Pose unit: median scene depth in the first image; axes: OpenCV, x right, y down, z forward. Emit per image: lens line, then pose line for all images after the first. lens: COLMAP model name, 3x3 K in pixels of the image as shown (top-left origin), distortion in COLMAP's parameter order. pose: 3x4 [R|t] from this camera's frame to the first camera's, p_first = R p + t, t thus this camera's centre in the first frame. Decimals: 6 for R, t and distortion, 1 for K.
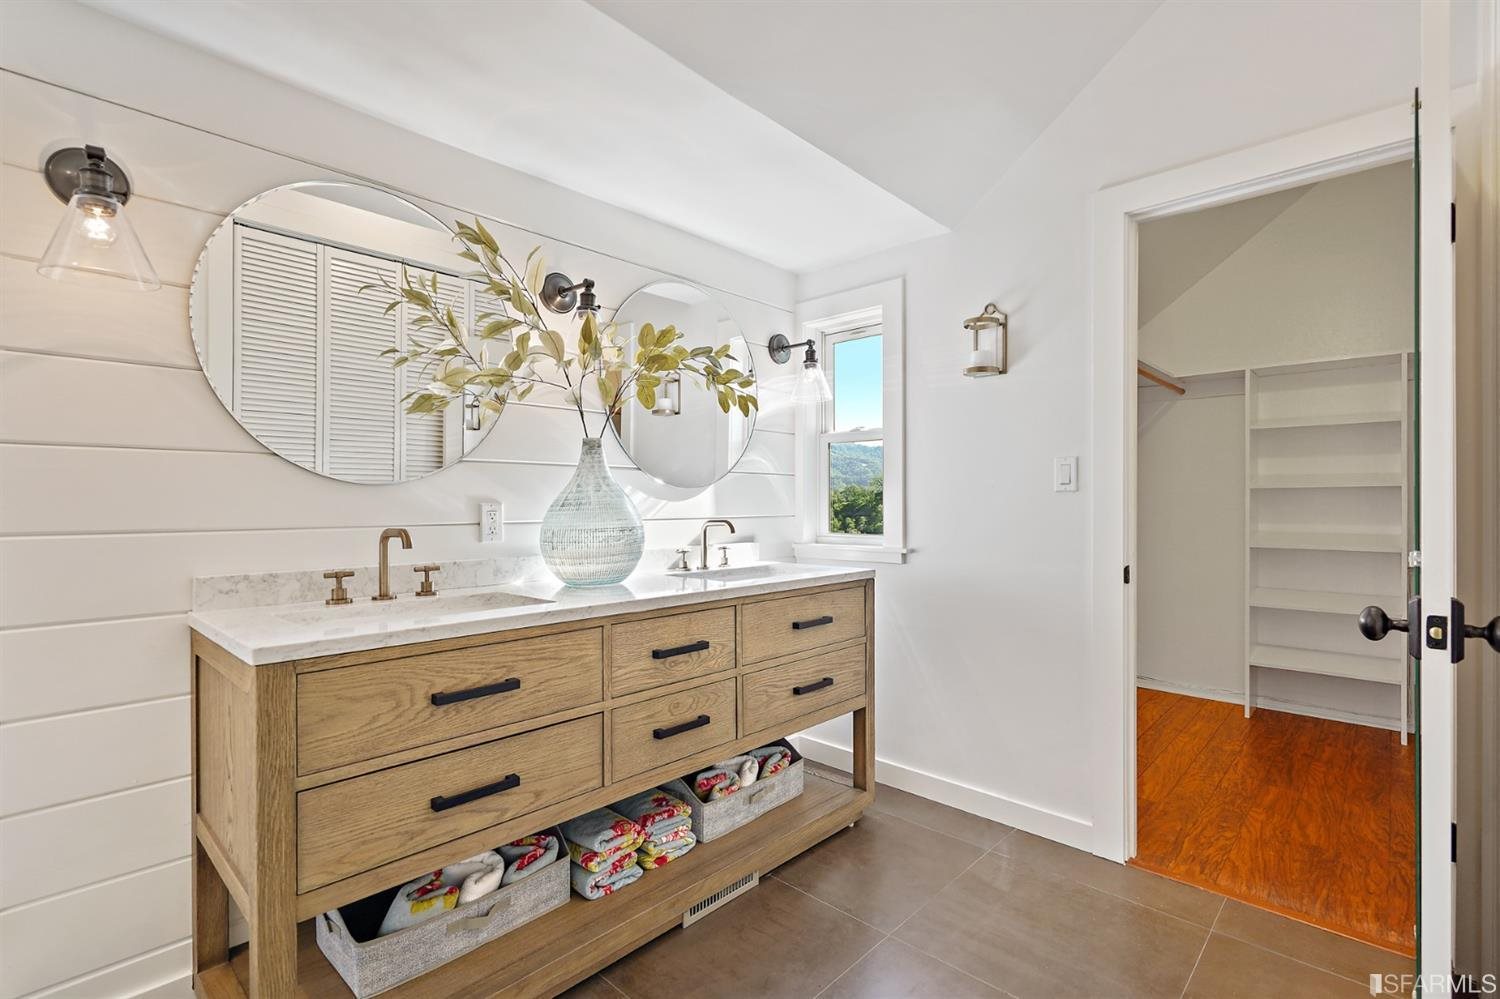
lens RADIAL K [[701.3, 0, 750.0], [0, 701.3, 499.5], [0, 0, 1]] dist [-0.002102, 0.000056]
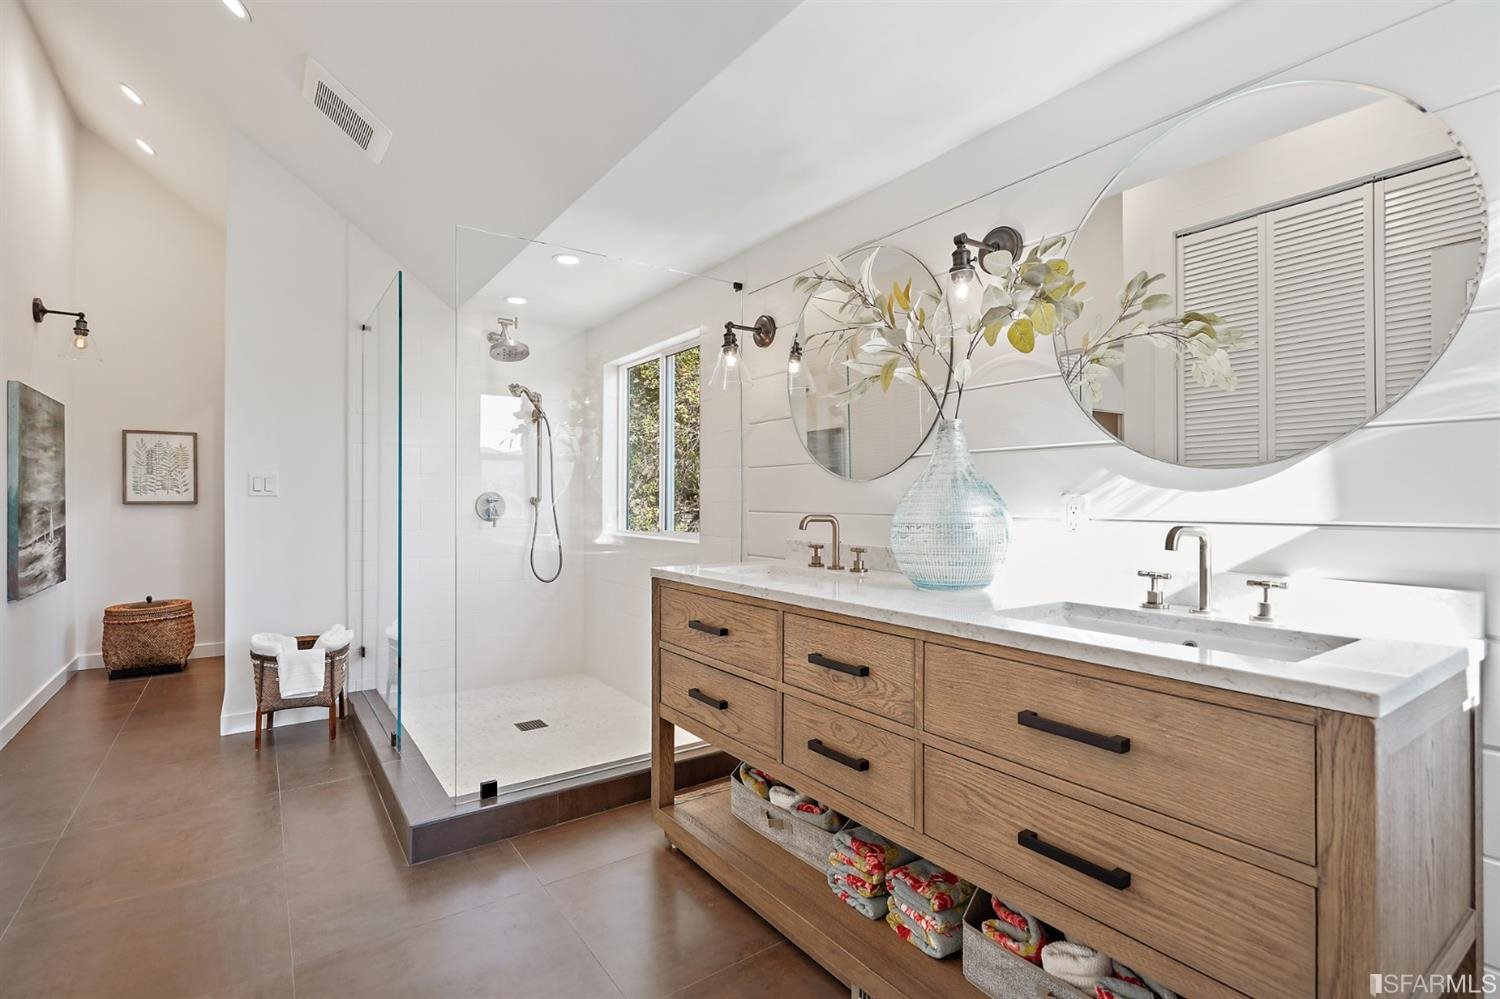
lens RADIAL K [[701.3, 0, 750.0], [0, 701.3, 499.5], [0, 0, 1]] dist [-0.002102, 0.000056]
pose [[-0.203409, 0.000584, -0.979094, 0.720507], [0.002723, 0.999996, 0.000030, 0.010680], [0.979090, -0.002660, -0.203410, 1.006979]]
